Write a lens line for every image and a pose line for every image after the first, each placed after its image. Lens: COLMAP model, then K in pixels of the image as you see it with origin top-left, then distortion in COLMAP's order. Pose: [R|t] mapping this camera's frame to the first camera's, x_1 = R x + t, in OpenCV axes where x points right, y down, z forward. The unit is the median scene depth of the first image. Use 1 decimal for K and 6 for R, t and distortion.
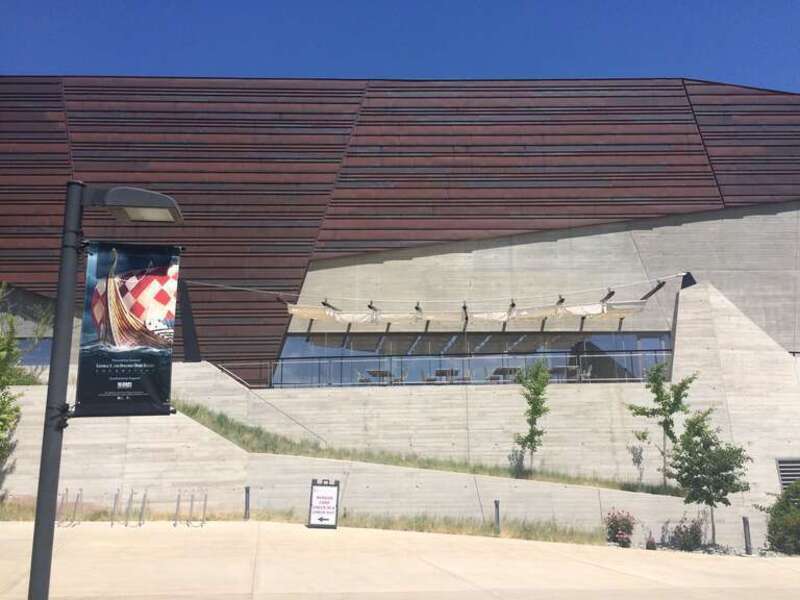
lens RADIAL K [[683.4, 0, 400.0], [0, 683.4, 300.0], [0, 0, 1]] dist [0.089379, -0.091090]
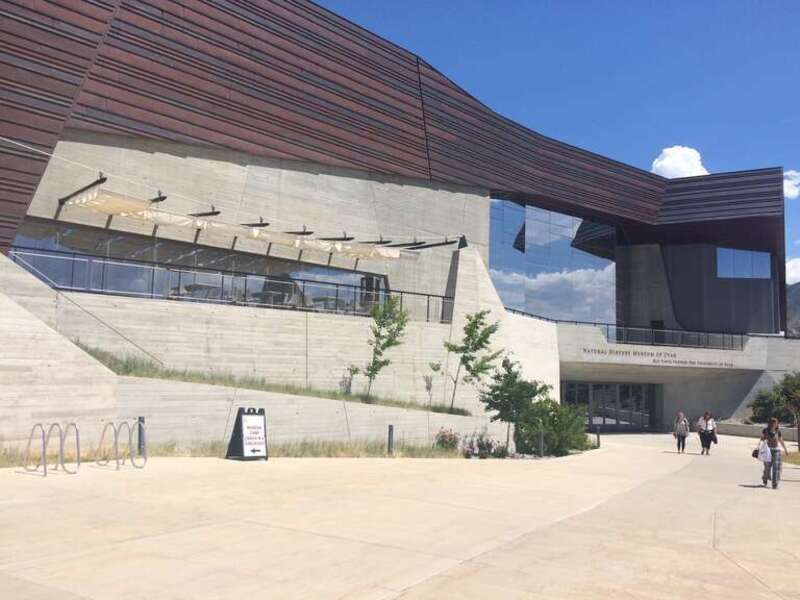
lens RADIAL K [[683.4, 0, 400.0], [0, 683.4, 300.0], [0, 0, 1]] dist [0.089379, -0.091090]
pose [[0.714207, 0.099962, 0.692759, -0.496708], [-0.182548, 0.982097, 0.046487, 0.036469], [-0.675710, -0.159663, 0.719669, 0.198402]]
